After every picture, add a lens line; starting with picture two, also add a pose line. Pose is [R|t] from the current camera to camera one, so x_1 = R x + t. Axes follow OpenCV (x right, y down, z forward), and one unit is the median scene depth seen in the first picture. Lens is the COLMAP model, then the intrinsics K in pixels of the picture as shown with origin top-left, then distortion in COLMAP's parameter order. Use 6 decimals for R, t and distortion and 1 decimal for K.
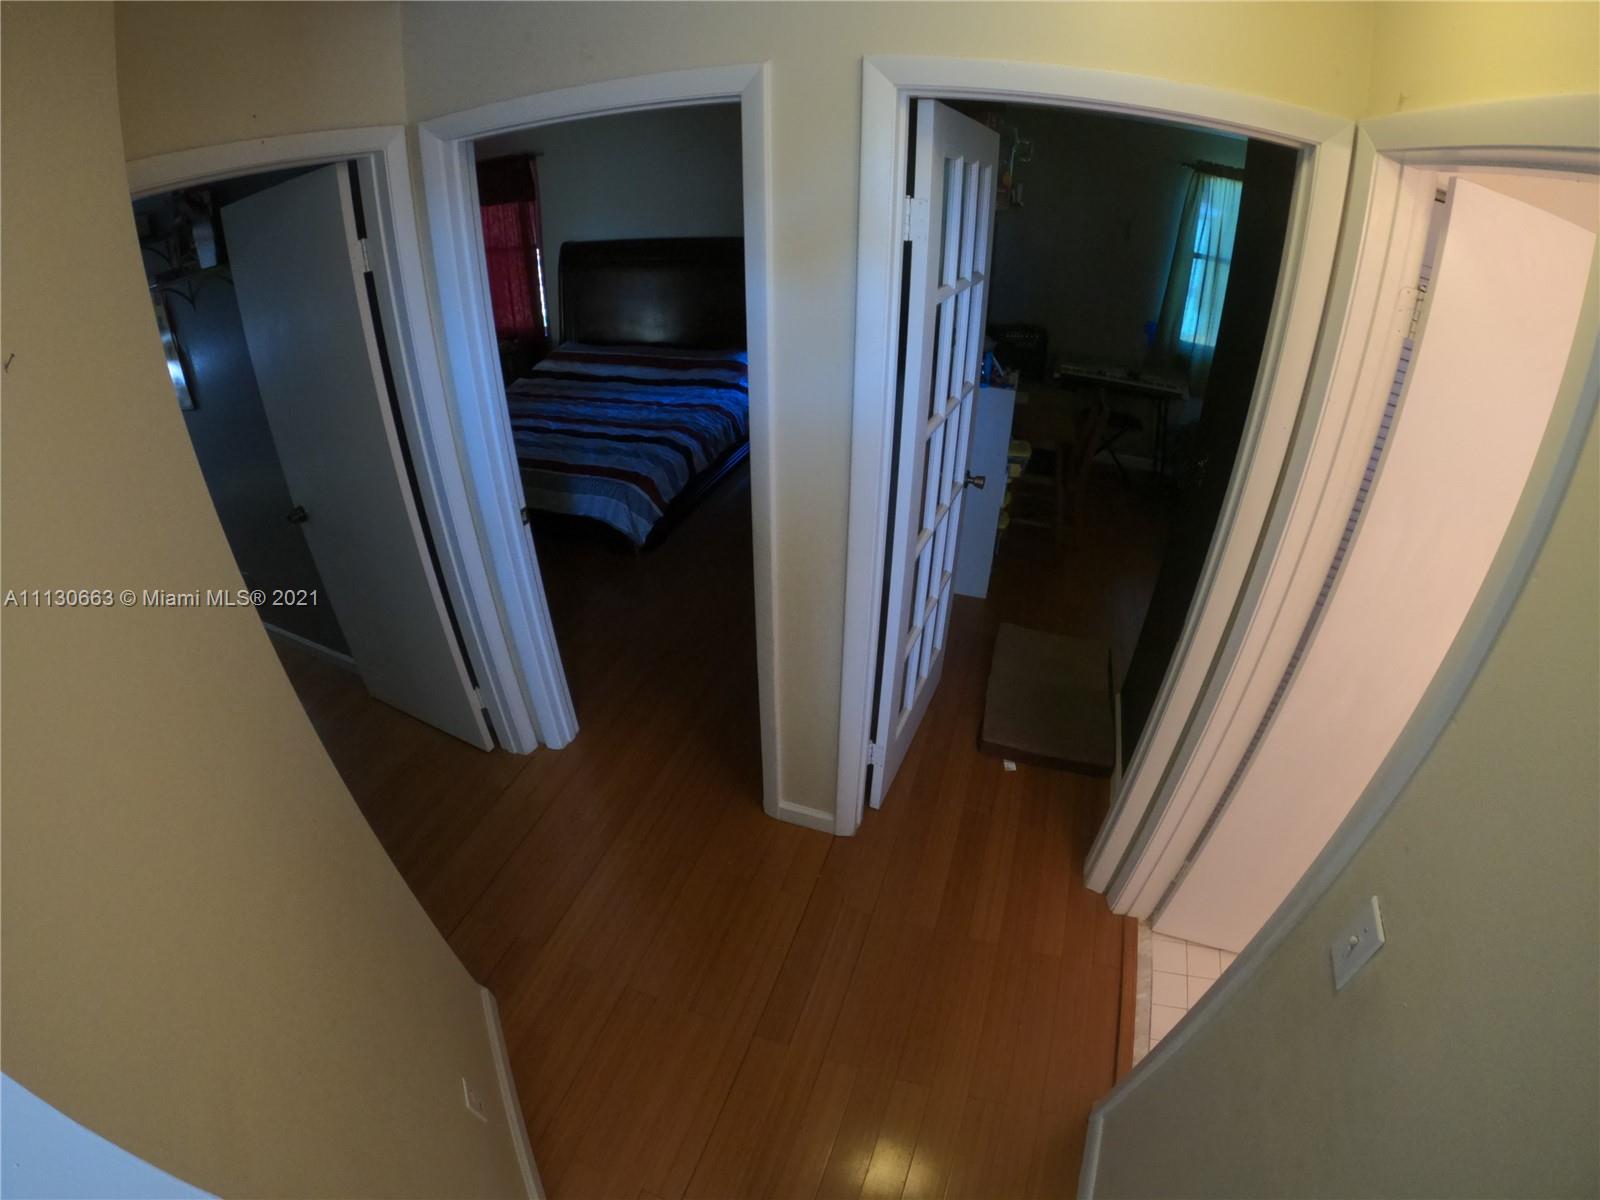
lens RADIAL K [[759.8, 0, 800.0], [0, 759.8, 600.0], [0, 0, 1]] dist [0.000650, 0.000945]
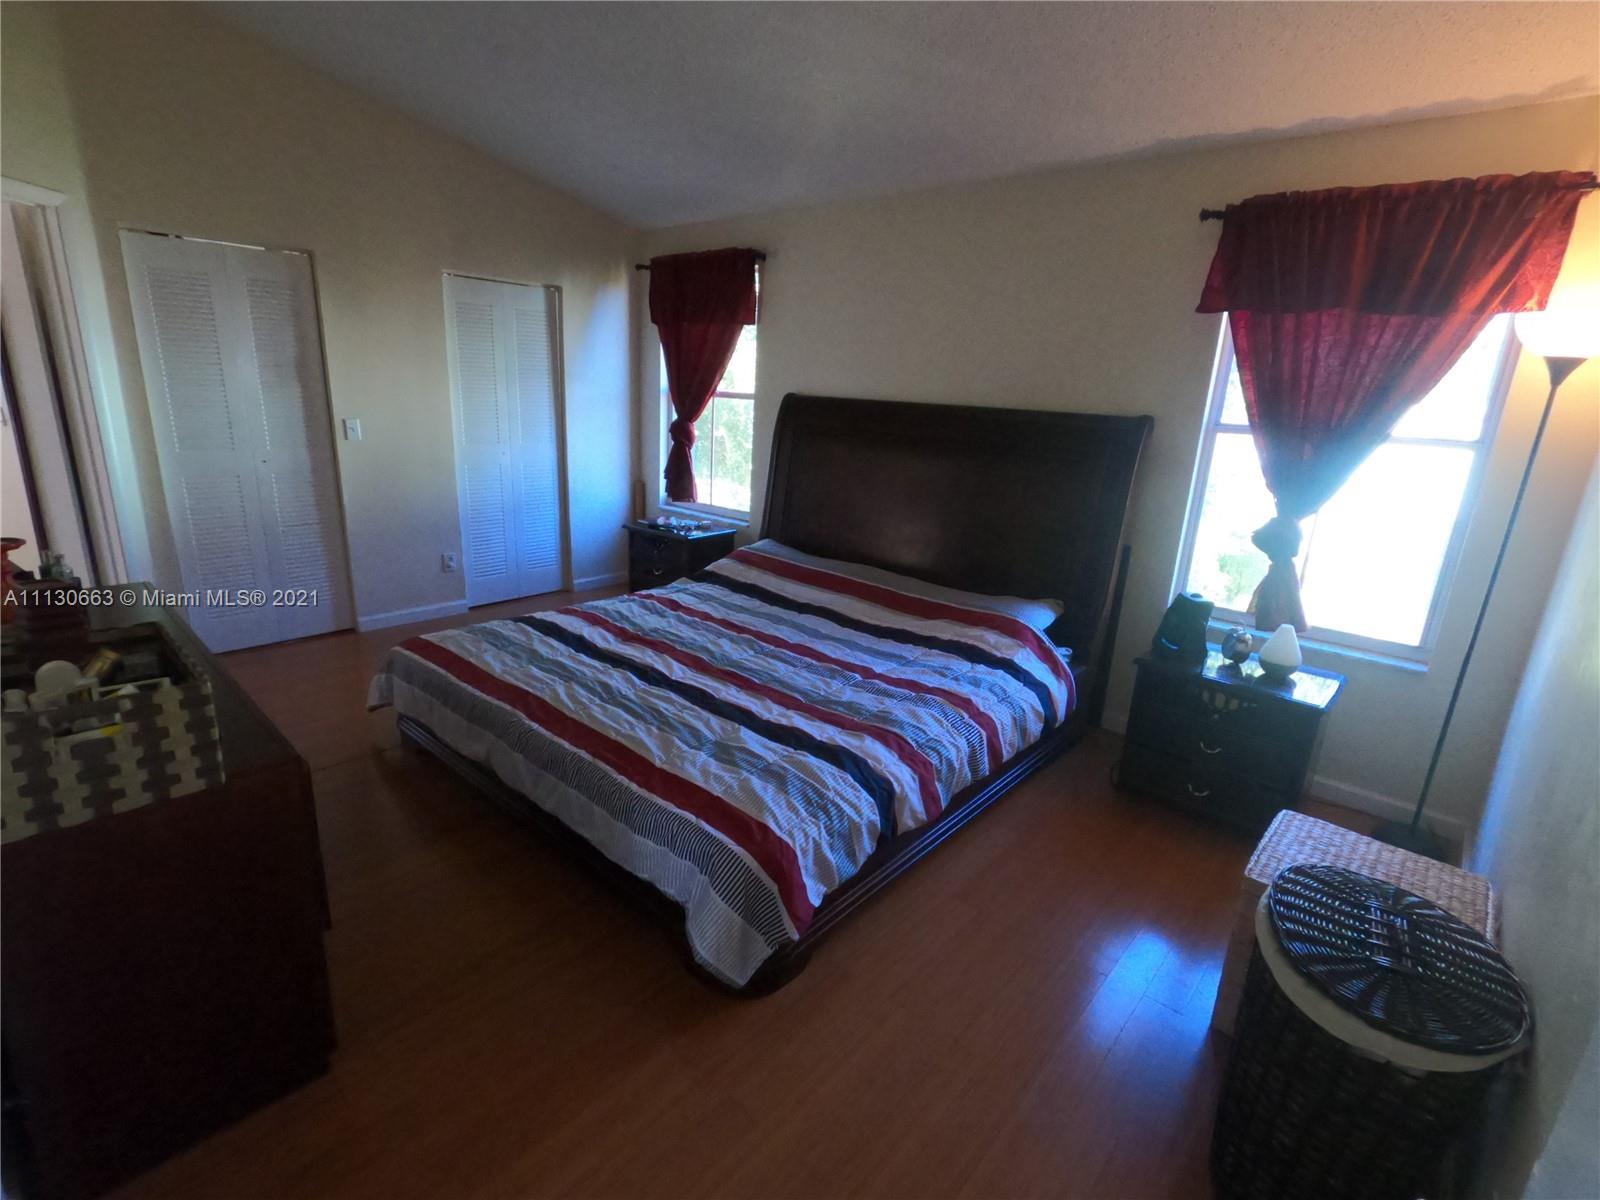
lens RADIAL K [[759.8, 0, 800.0], [0, 759.8, 600.0], [0, 0, 1]] dist [0.000650, 0.000945]
pose [[0.927263, 0.200402, -0.316262, -0.064714], [-0.276888, 0.935624, -0.218954, -0.177783], [0.252023, 0.290597, 0.923059, 0.465379]]
